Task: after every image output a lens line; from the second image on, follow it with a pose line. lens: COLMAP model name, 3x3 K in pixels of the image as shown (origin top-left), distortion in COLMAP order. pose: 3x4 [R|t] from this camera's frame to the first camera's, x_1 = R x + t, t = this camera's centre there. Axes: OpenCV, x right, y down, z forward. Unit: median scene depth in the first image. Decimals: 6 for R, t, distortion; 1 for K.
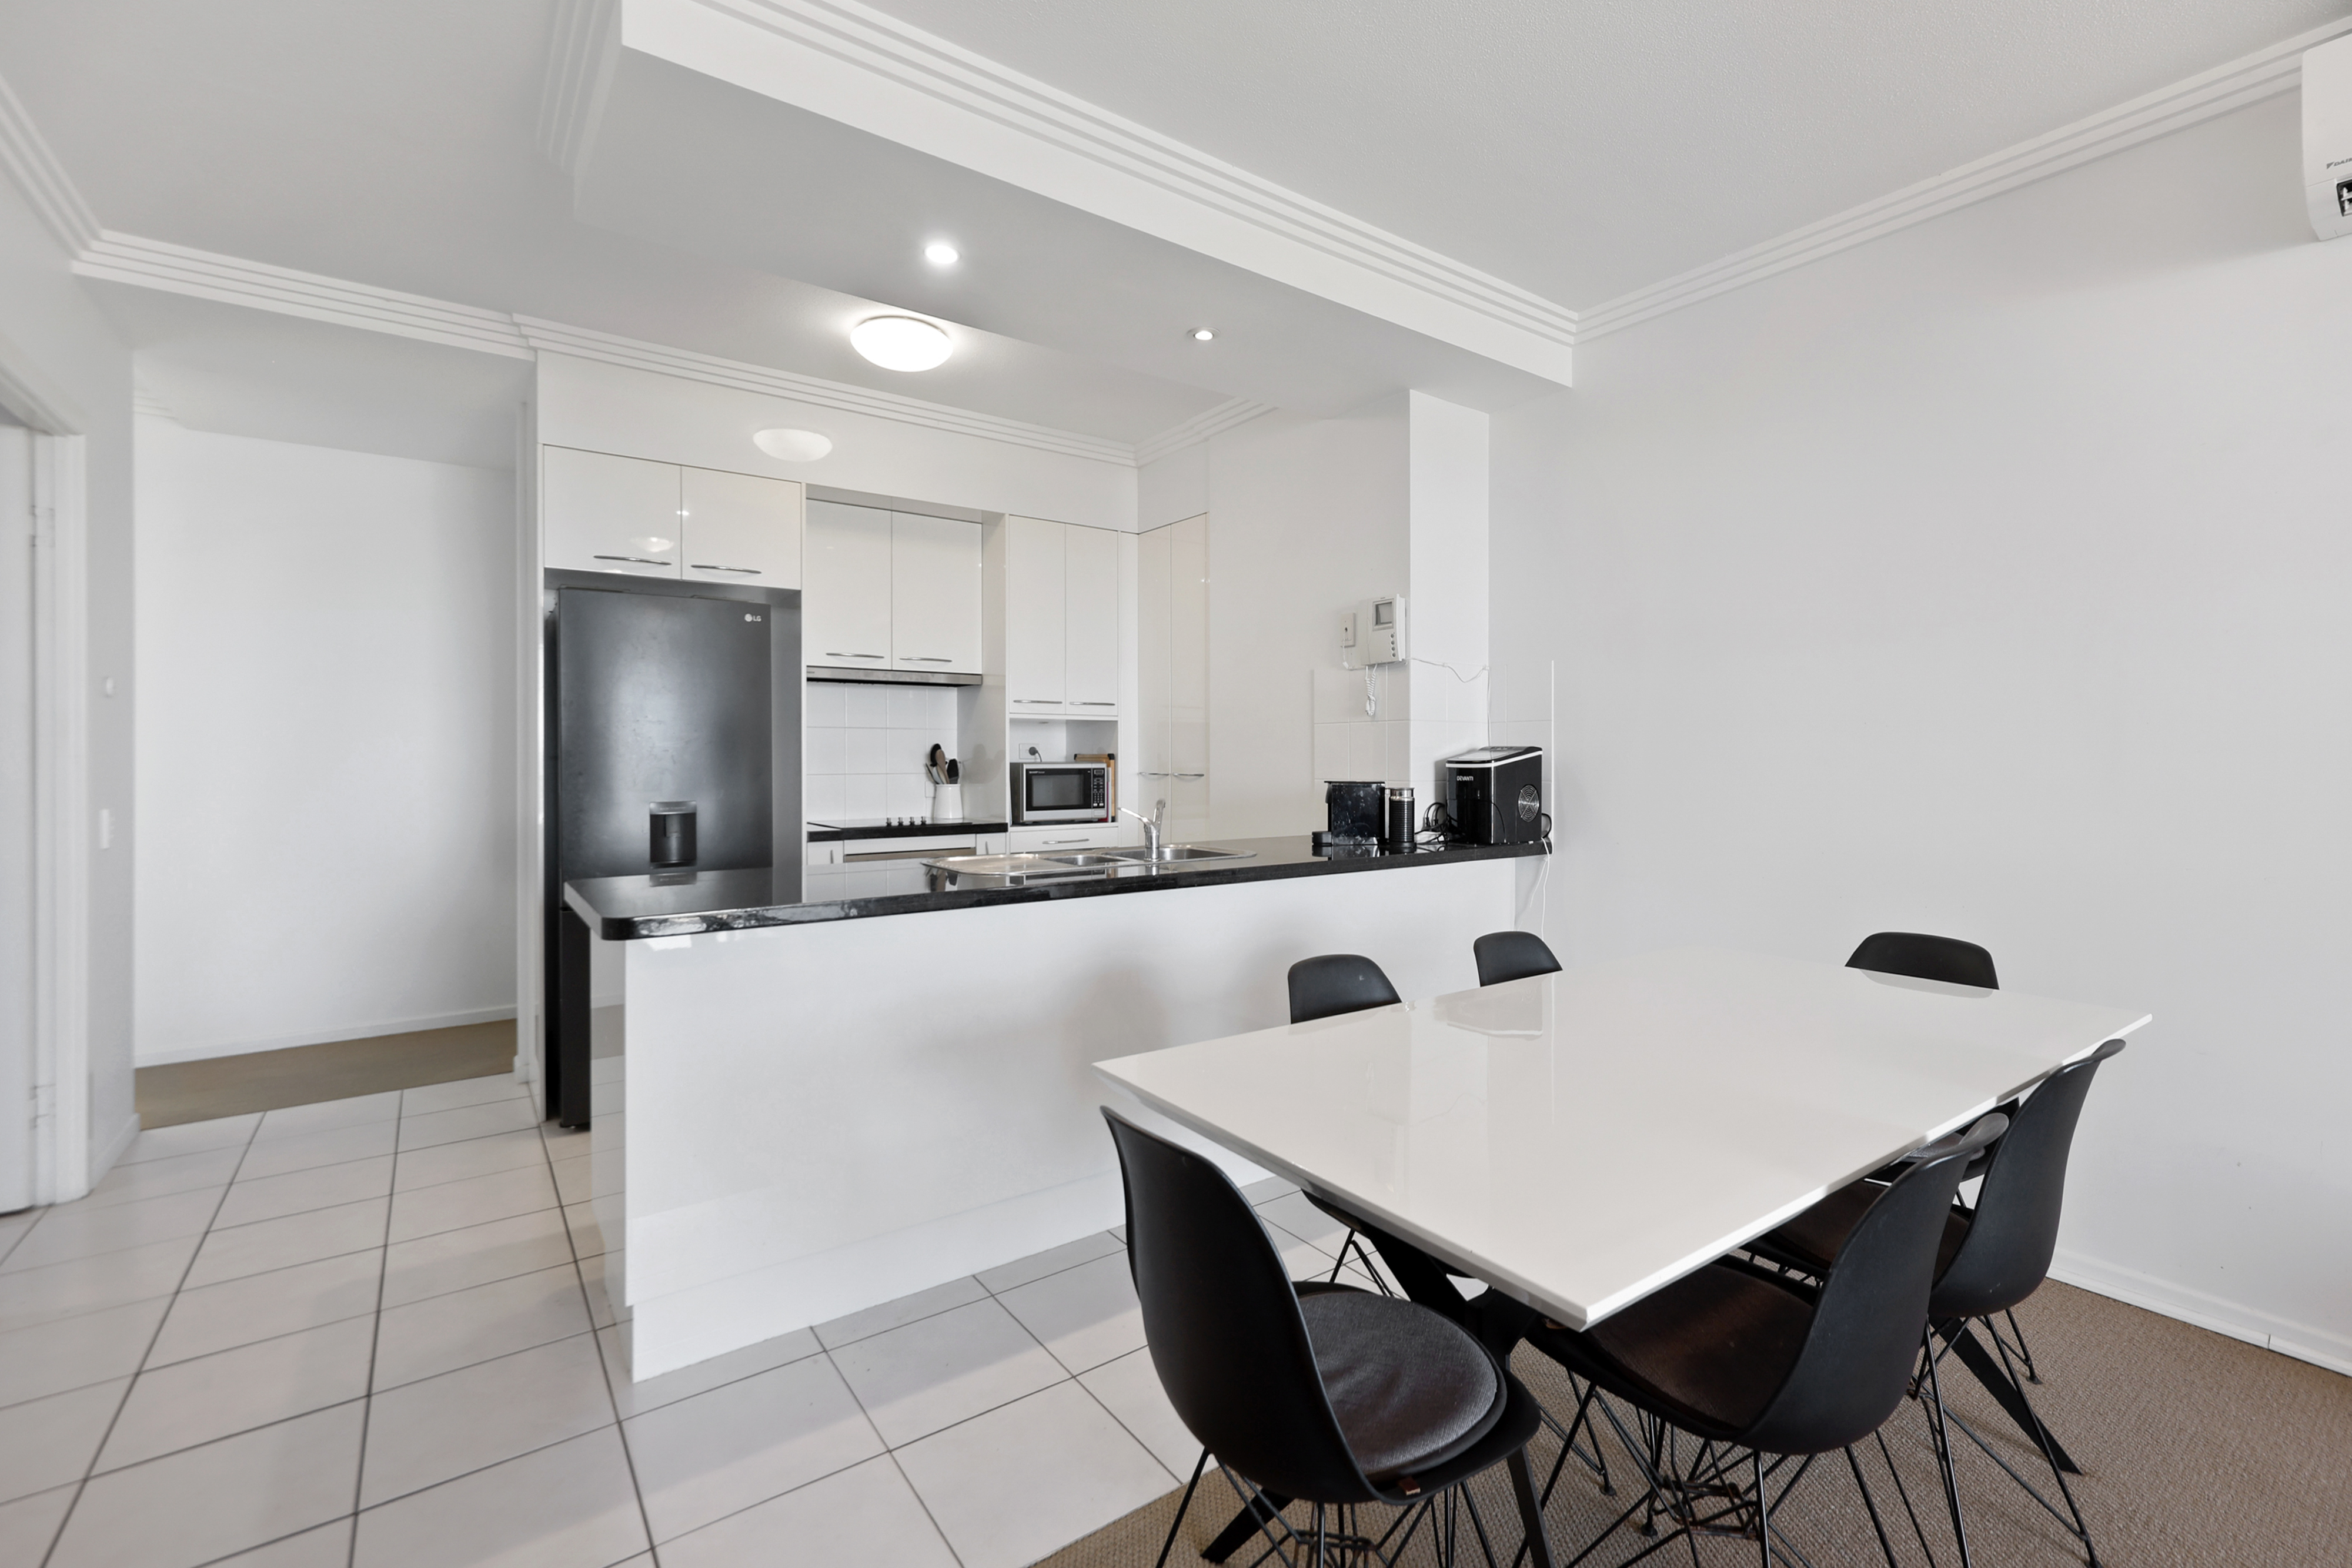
lens RADIAL K [[1025.5, 0, 1227.8], [0, 1025.5, 753.1], [0, 0, 1]] dist [0.033720, 0.000077]
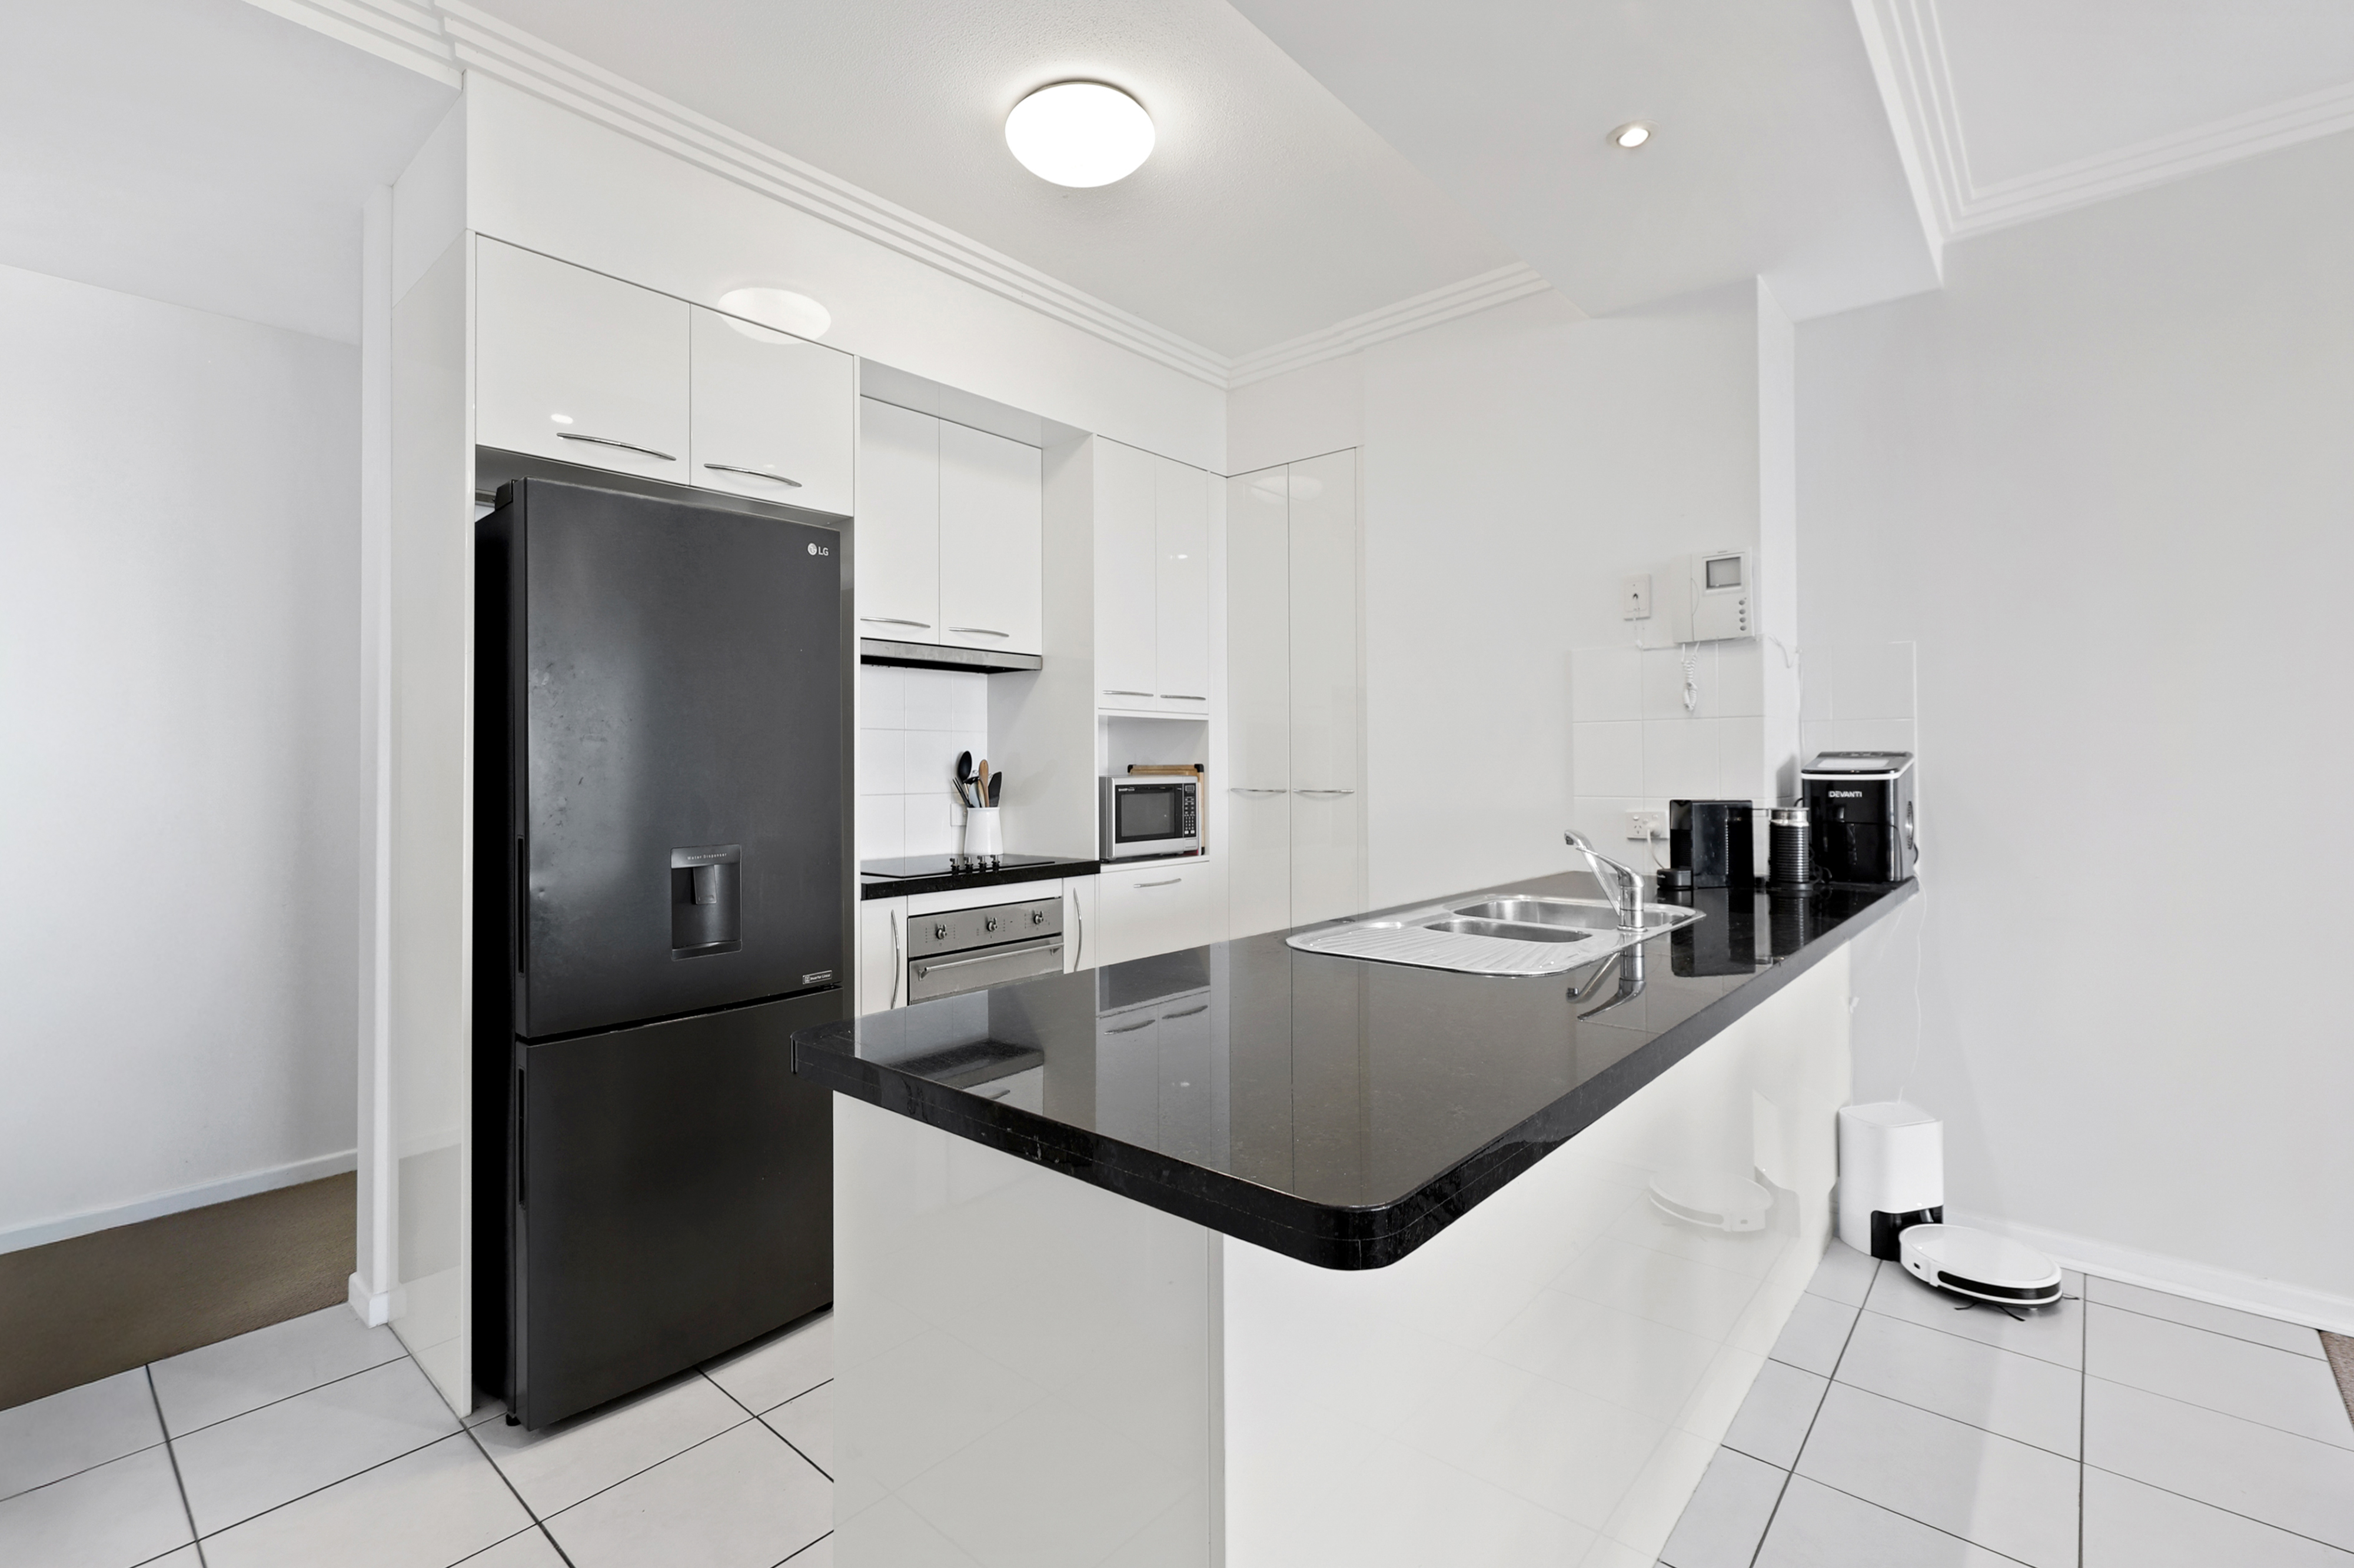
lens RADIAL K [[1046.3, 0, 1182.7], [0, 1046.3, 749.9], [0, 0, 1]] dist [0.020515, -0.000133]
pose [[0.977944, -0.000657, 0.208866, -0.309503], [0.003826, 0.999884, -0.014768, 0.001380], [-0.208832, 0.015241, 0.977833, 0.270769]]
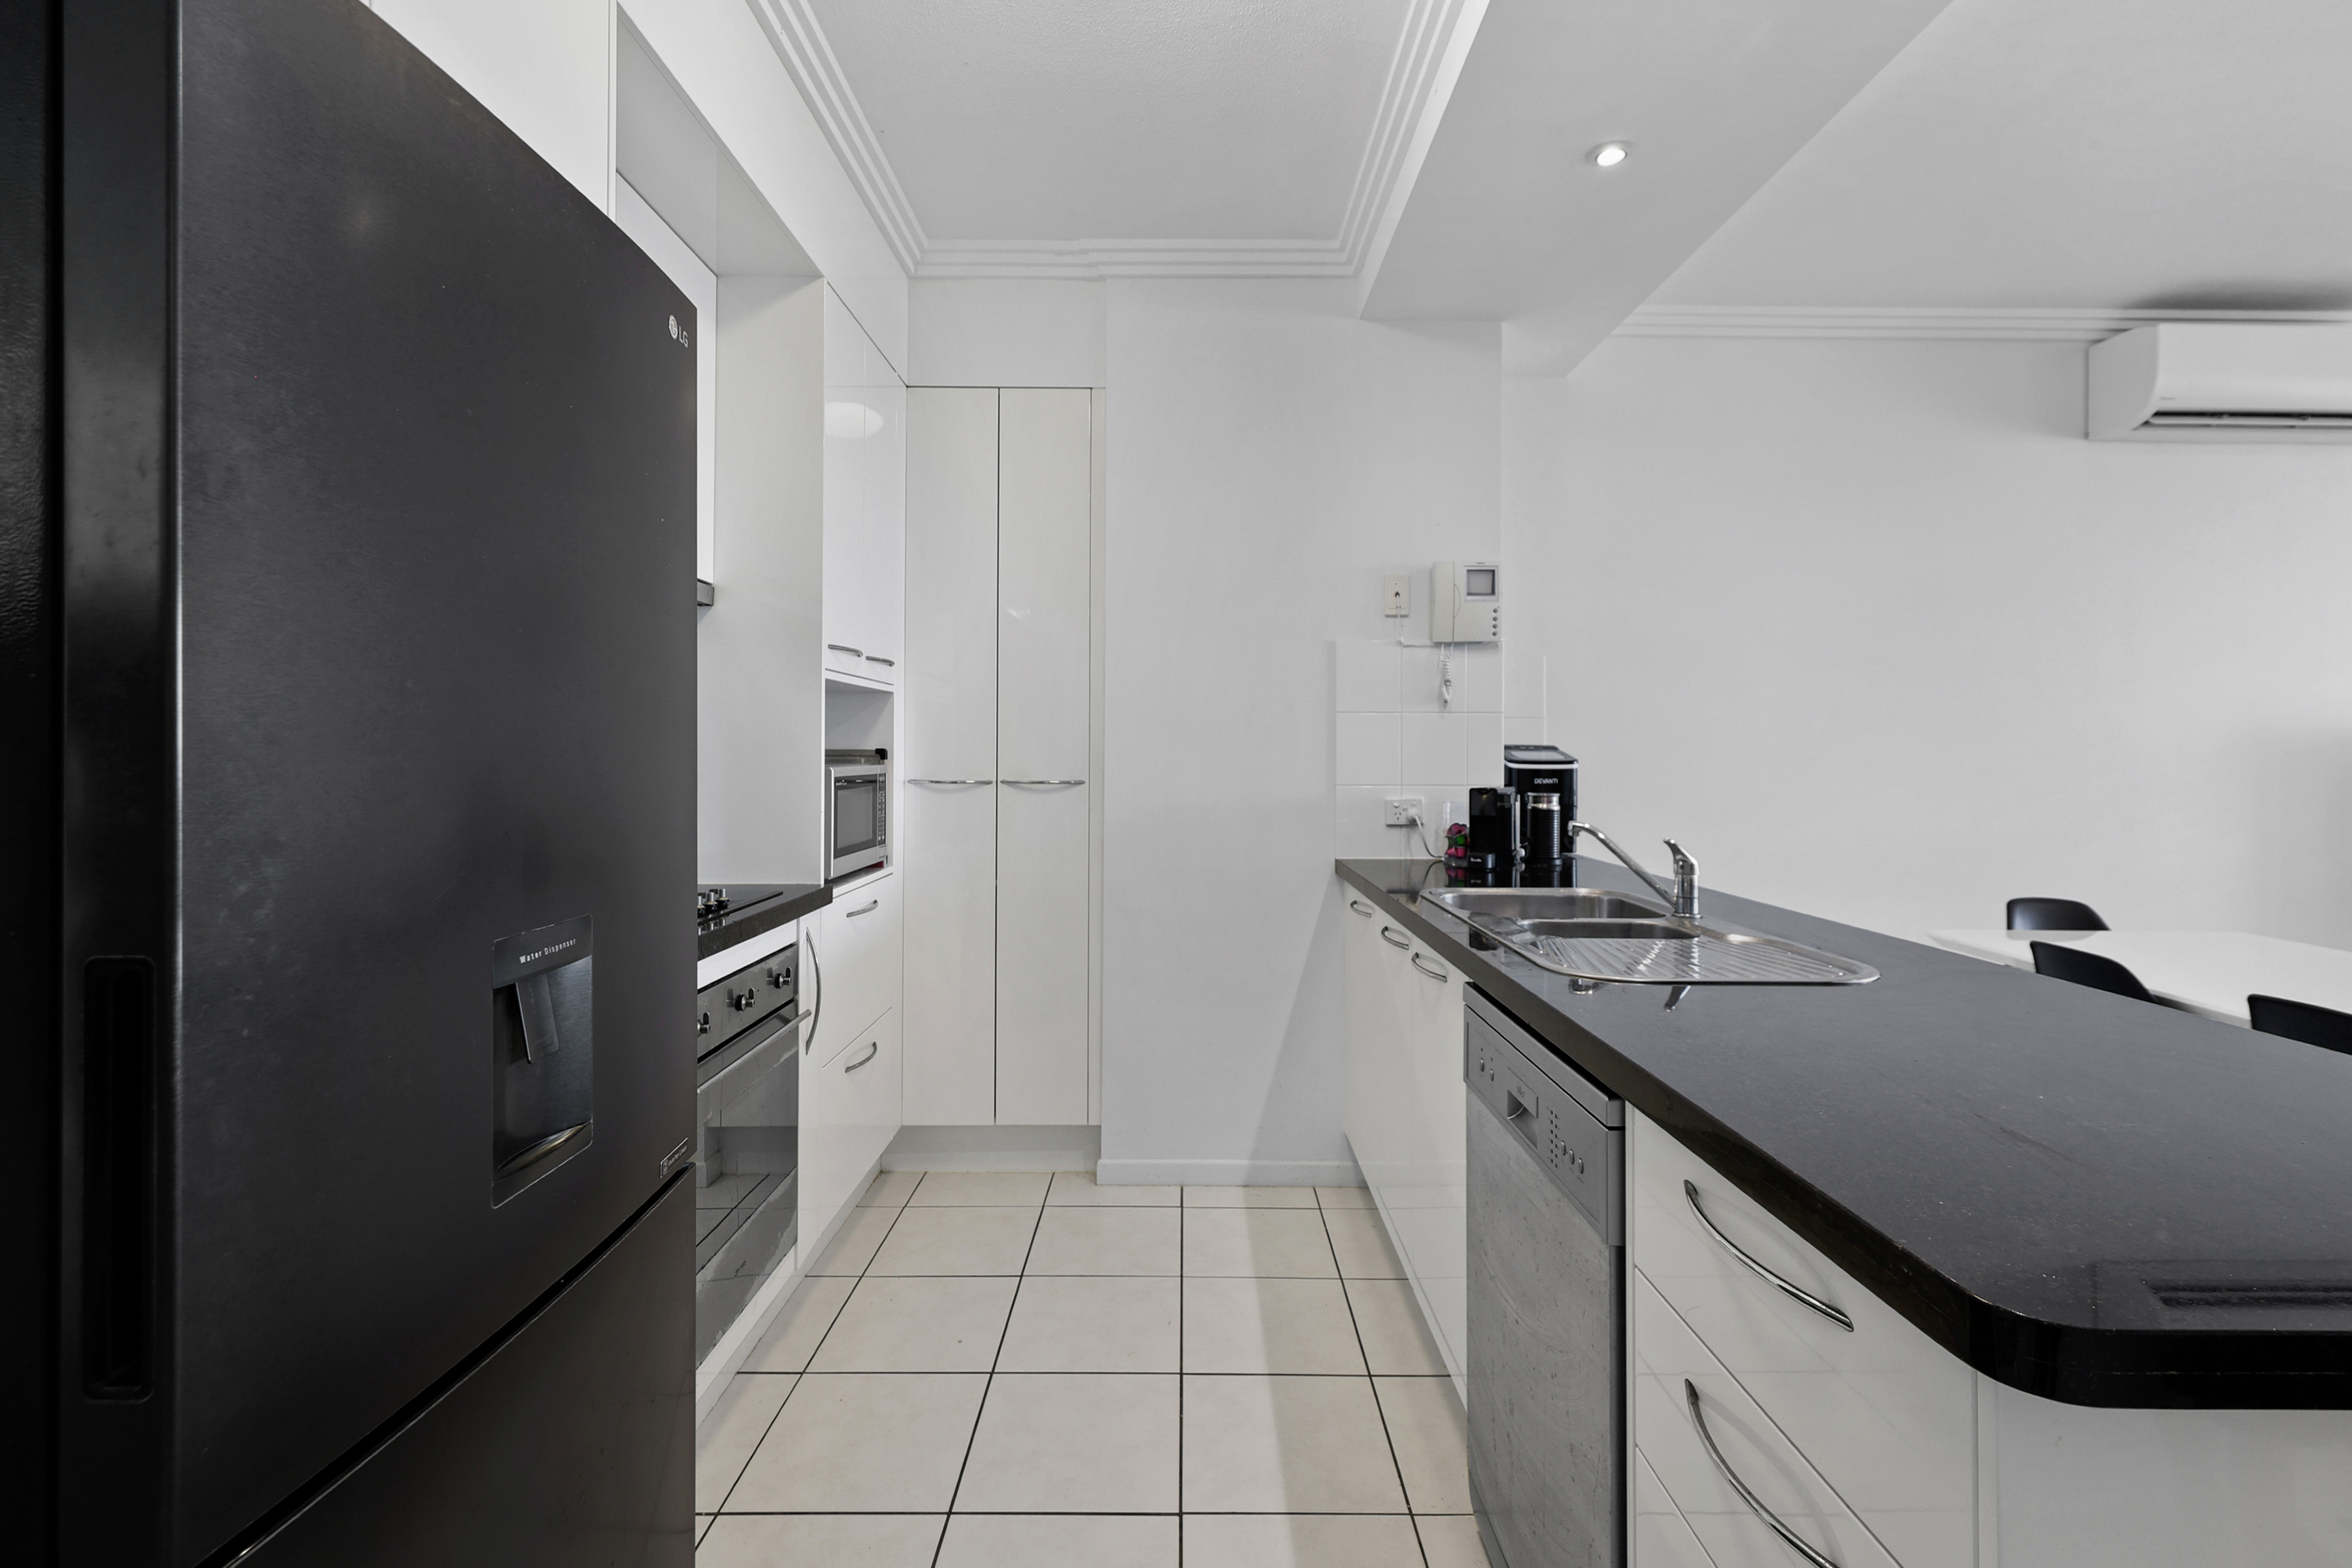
lens RADIAL K [[1030.0, 0, 1187.2], [0, 1030.0, 736.3], [0, 0, 1]] dist [0.000022, 0.000243]
pose [[0.598868, 0.015376, 0.800700, -0.515545], [-0.007774, 0.999880, -0.013387, 0.000154], [-0.800810, 0.001793, 0.598916, 0.553631]]
